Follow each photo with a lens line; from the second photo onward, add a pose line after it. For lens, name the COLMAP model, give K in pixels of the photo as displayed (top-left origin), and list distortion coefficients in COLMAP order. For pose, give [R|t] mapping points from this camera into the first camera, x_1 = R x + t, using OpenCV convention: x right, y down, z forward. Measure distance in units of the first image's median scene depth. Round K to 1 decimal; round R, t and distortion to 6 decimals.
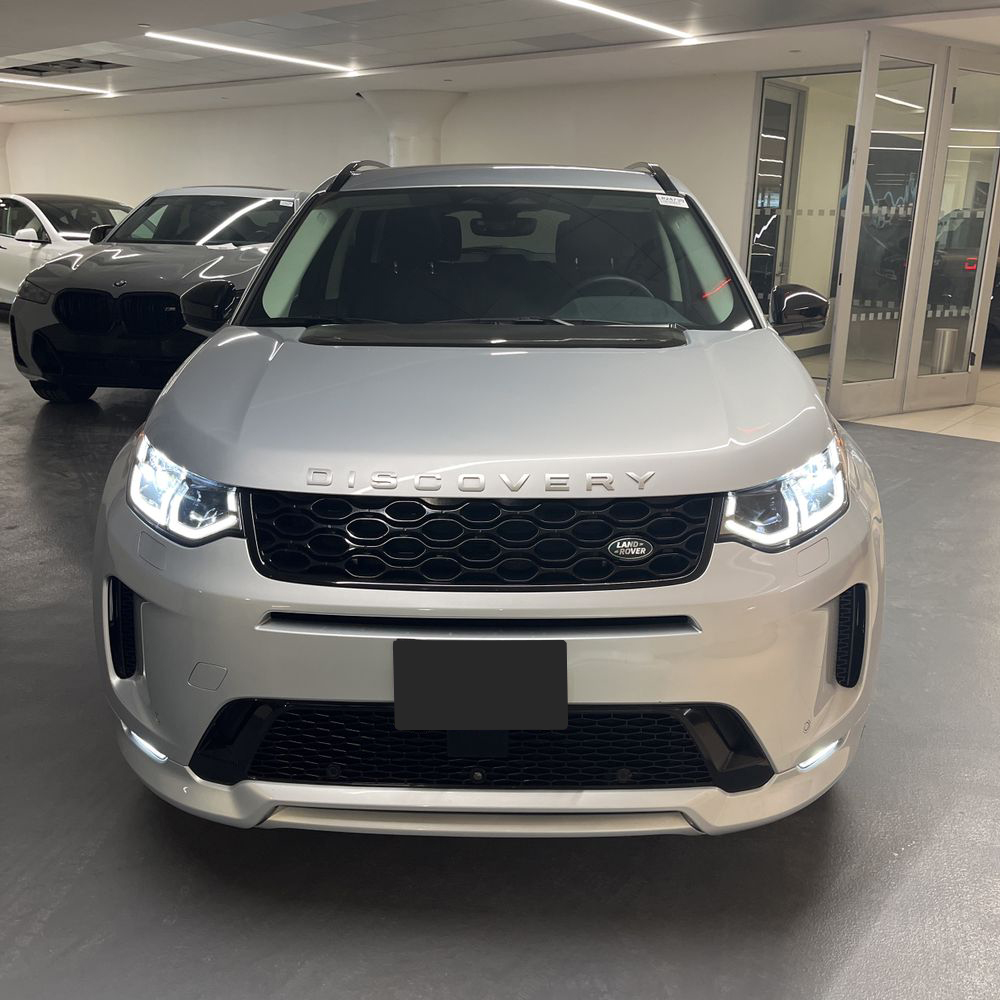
lens RADIAL K [[1008.5, 0, 467.9], [0, 1008.5, 459.0], [0, 0, 1]] dist [0.020512, -0.000914]
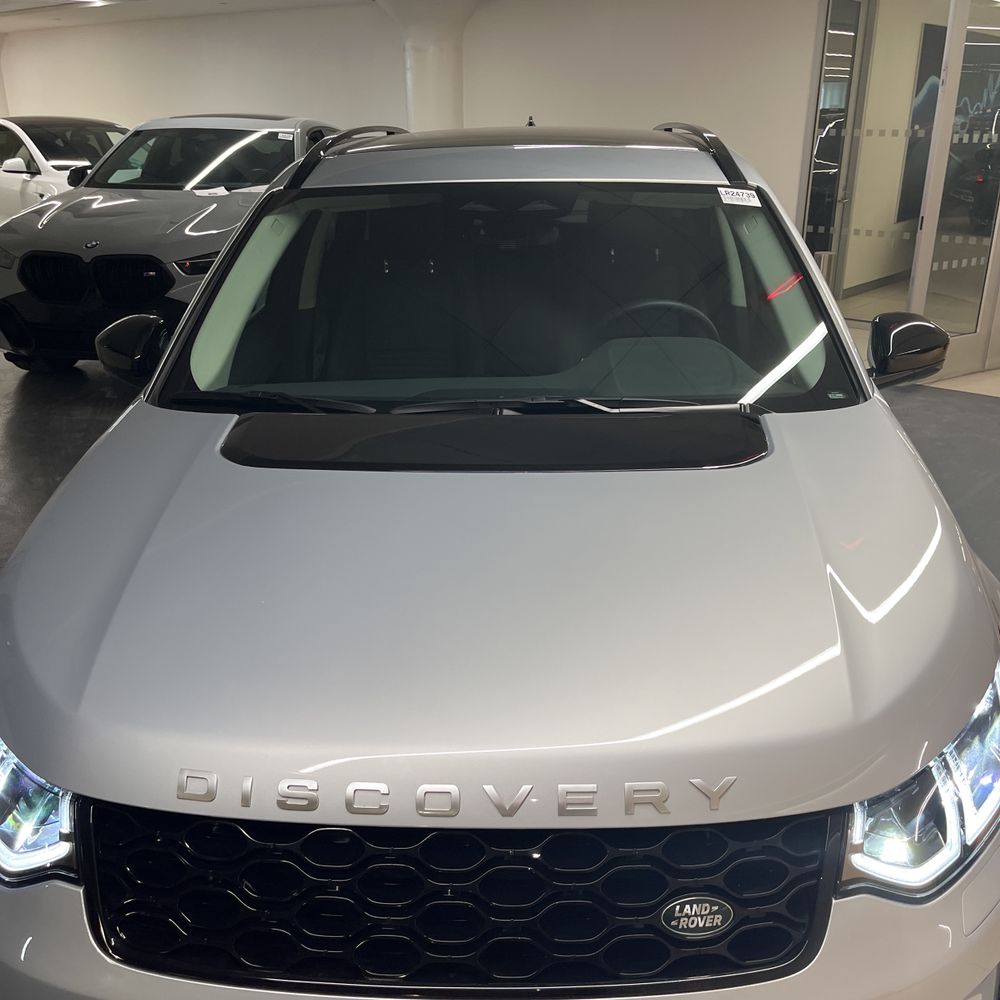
lens RADIAL K [[1024.2, 0, 485.9], [0, 1024.2, 481.7], [0, 0, 1]] dist [0.052598, -0.072642]
pose [[0.999695, -0.014808, -0.019761, 0.025218], [0.016821, 0.994230, 0.105946, -0.125059], [0.018078, -0.106246, 0.994176, 0.206525]]
